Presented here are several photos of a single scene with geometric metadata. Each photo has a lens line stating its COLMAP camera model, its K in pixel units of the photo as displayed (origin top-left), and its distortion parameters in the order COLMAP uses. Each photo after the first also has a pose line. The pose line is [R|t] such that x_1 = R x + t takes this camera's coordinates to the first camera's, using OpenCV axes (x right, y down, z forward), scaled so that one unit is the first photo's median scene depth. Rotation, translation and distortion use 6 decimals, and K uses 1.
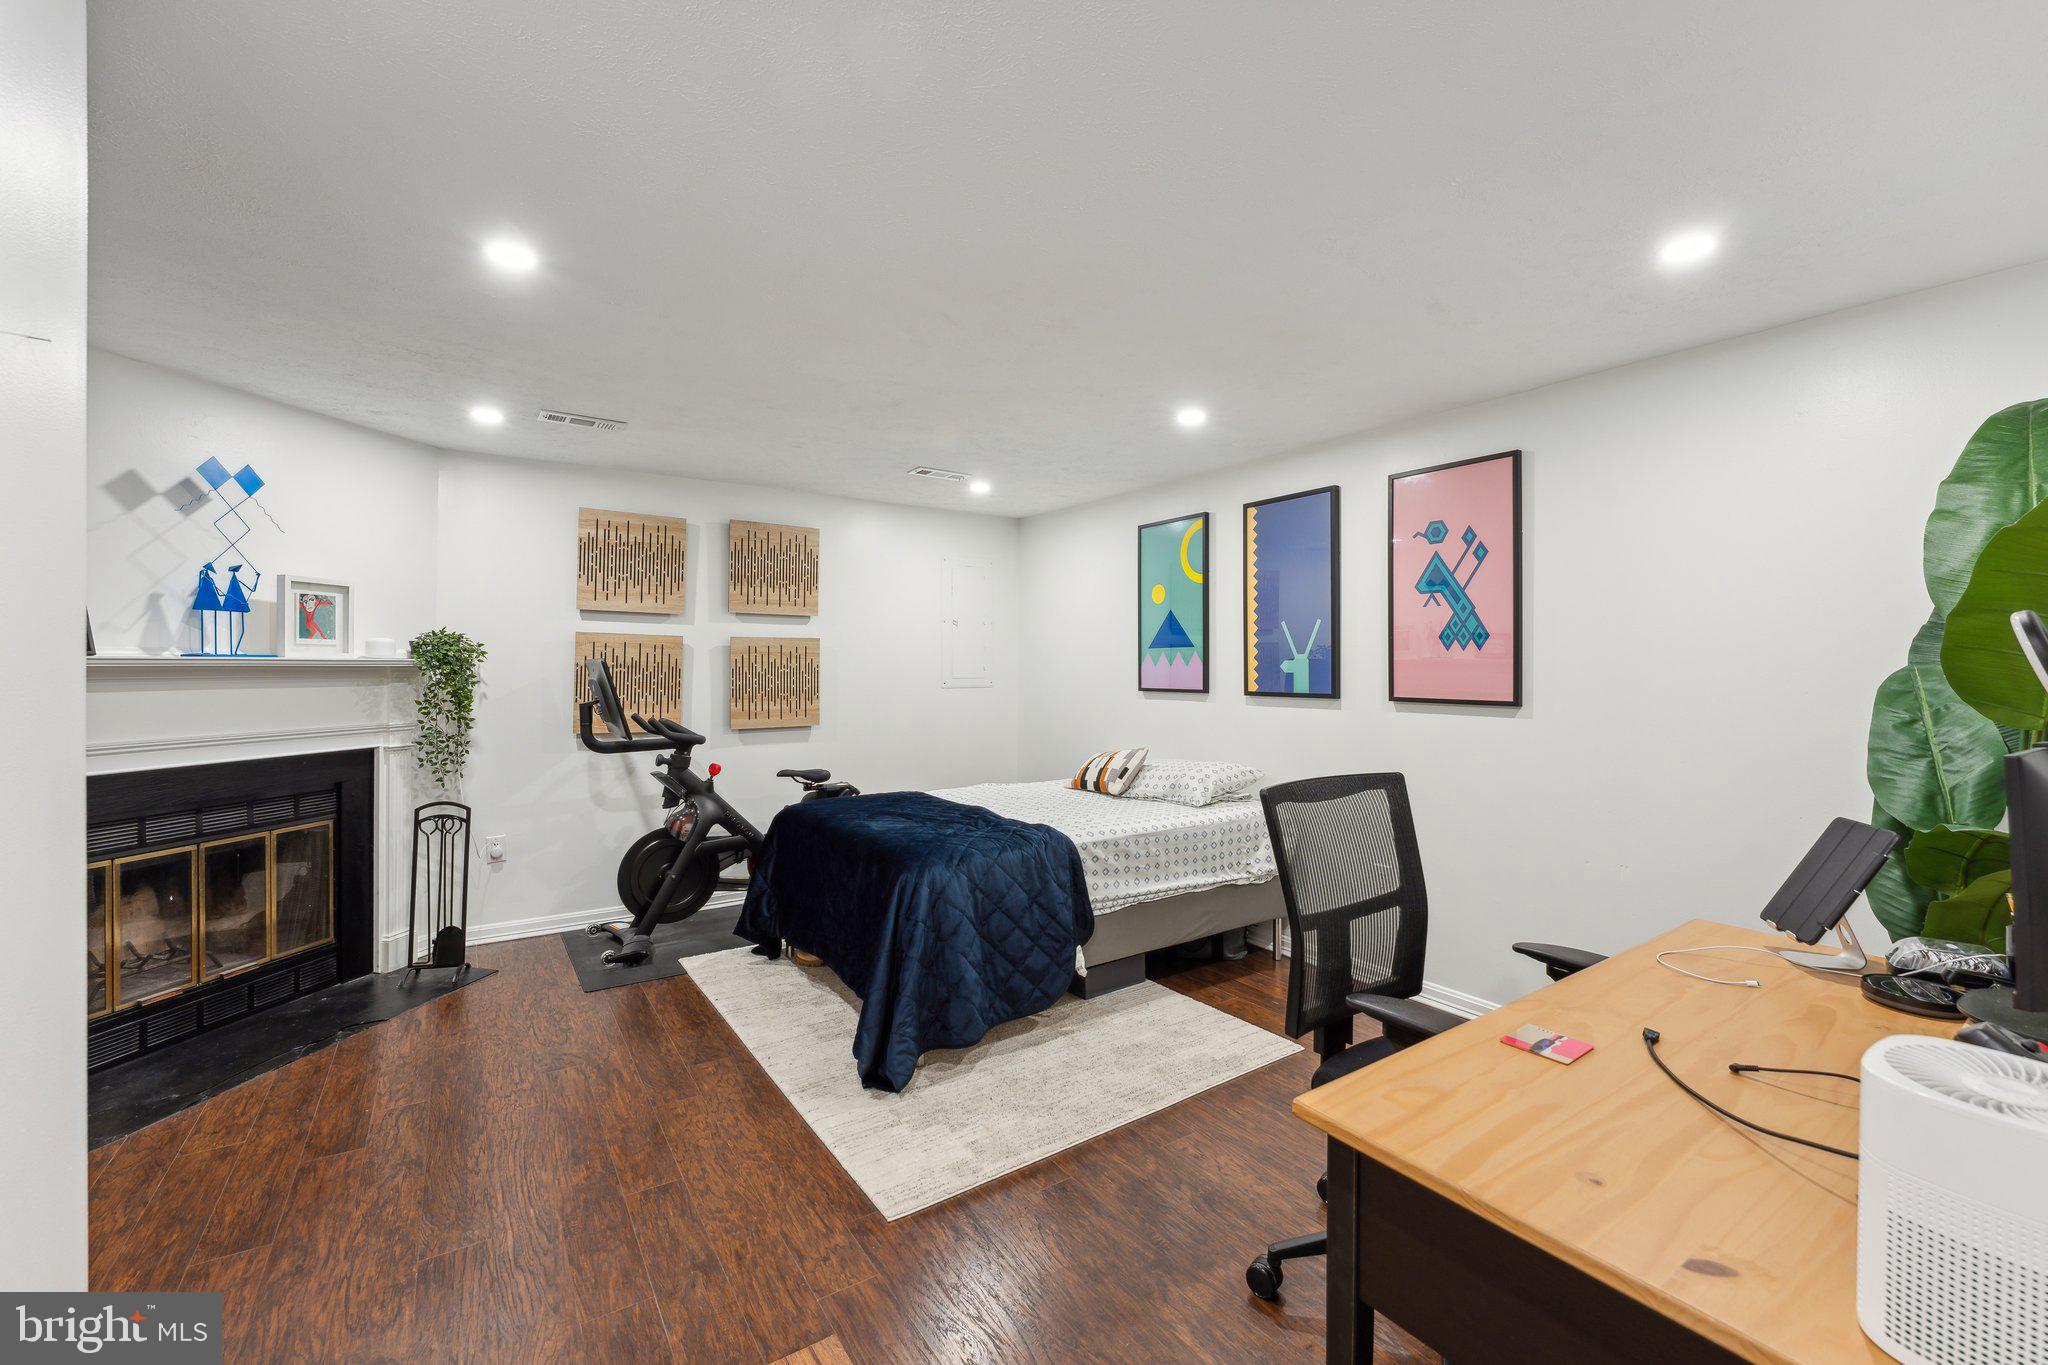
lens RADIAL K [[838.0, 0, 1023.4], [0, 838.0, 671.9], [0, 0, 1]] dist [-0.002098, -0.000396]
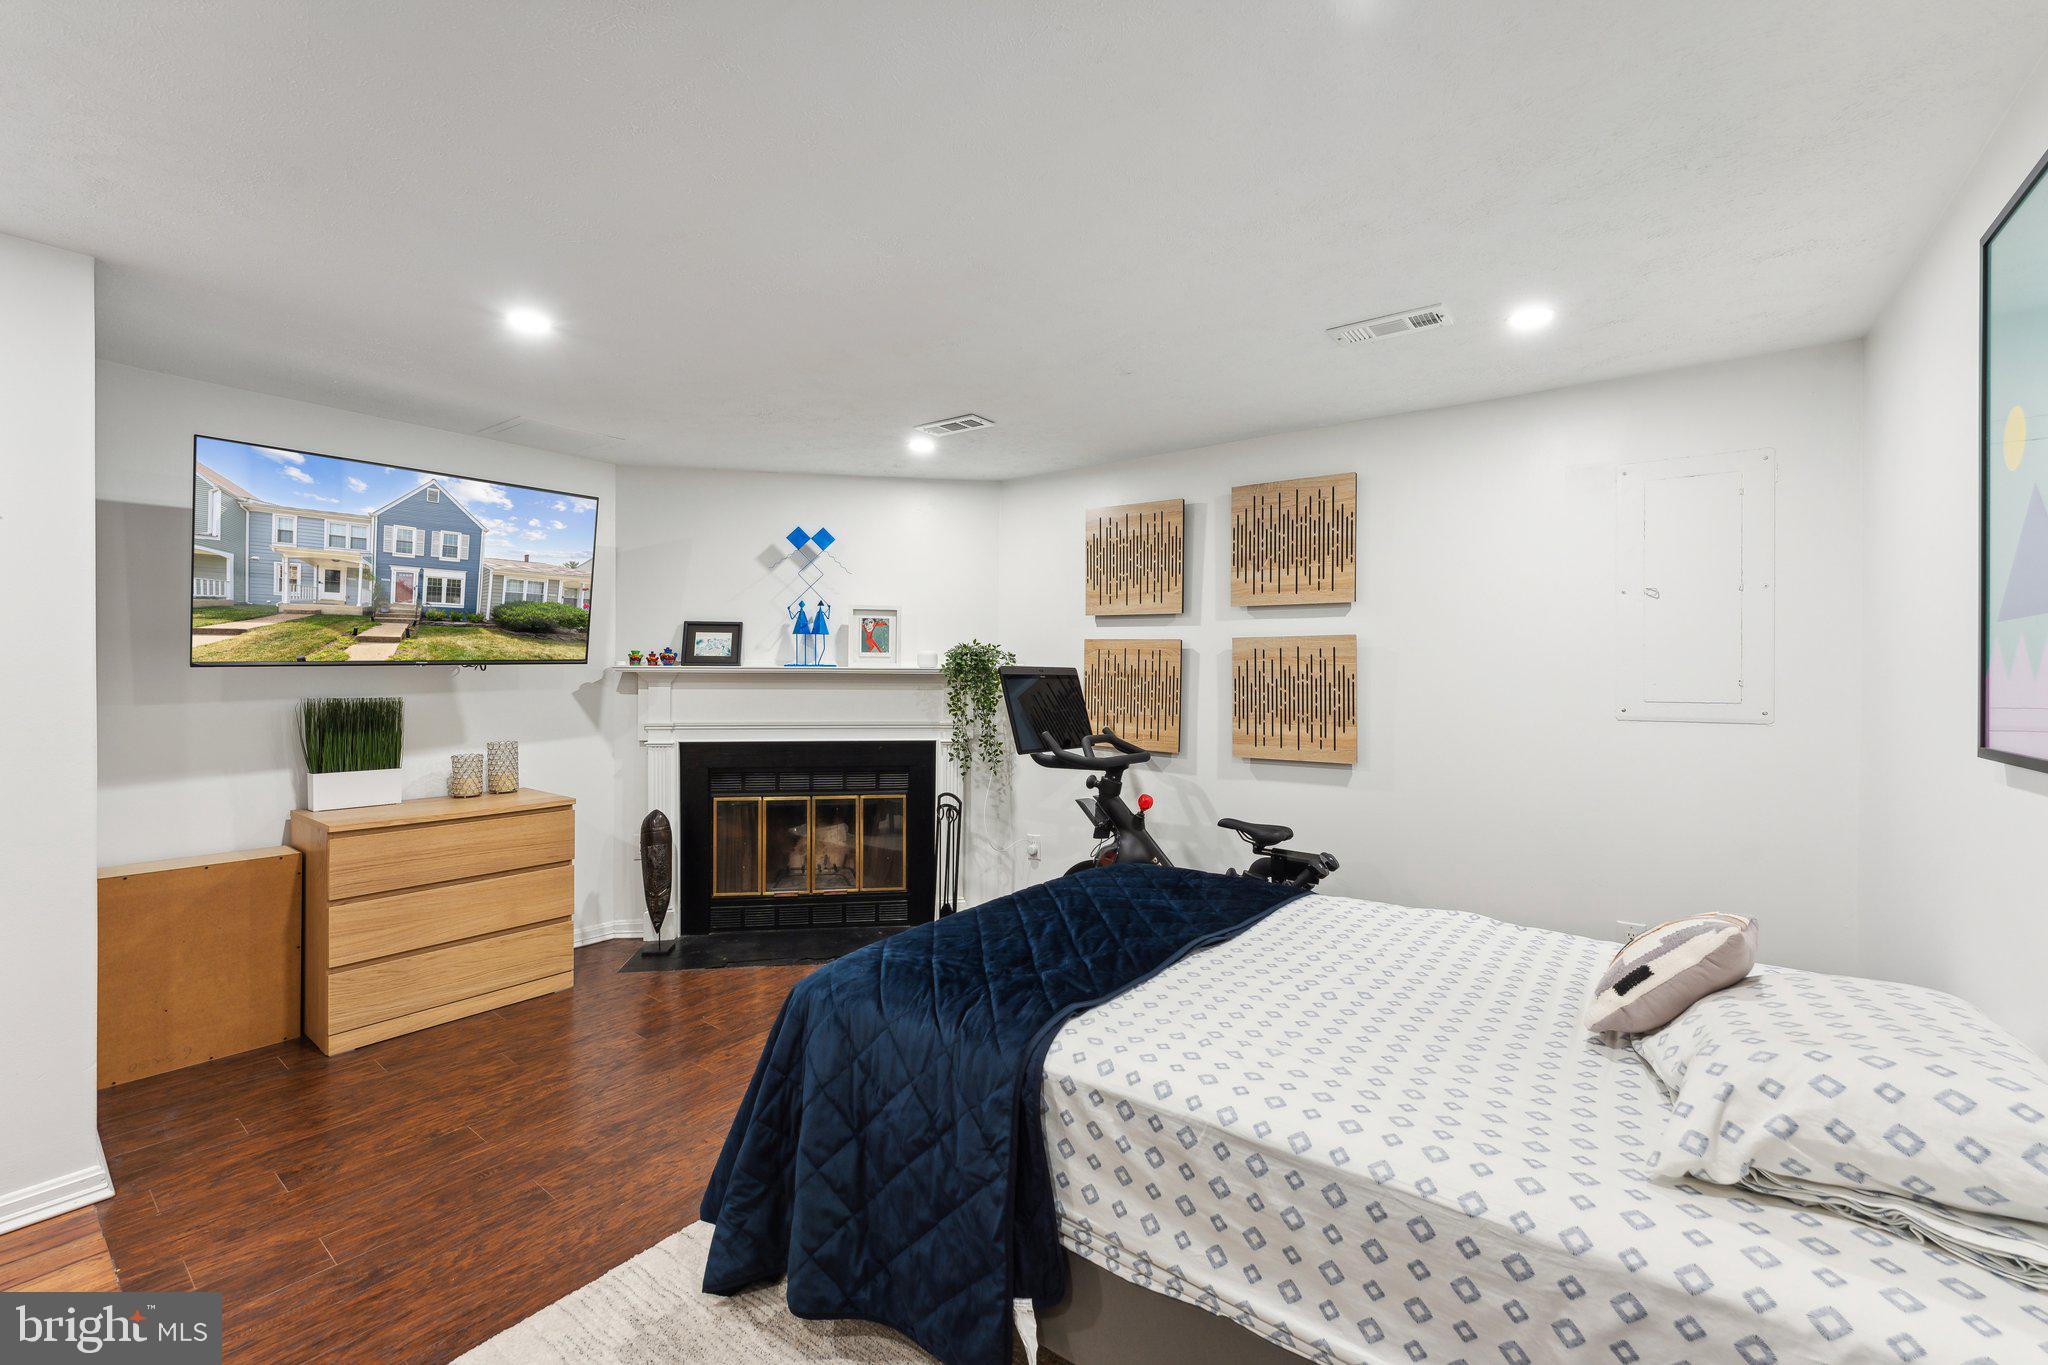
lens RADIAL K [[838.0, 0, 1023.4], [0, 838.0, 671.9], [0, 0, 1]] dist [-0.002098, -0.000396]
pose [[0.331733, -0.000205, -0.943373, 0.390211], [-0.012051, 0.999917, -0.004455, -0.005260], [0.943296, 0.012847, 0.331703, 0.677105]]
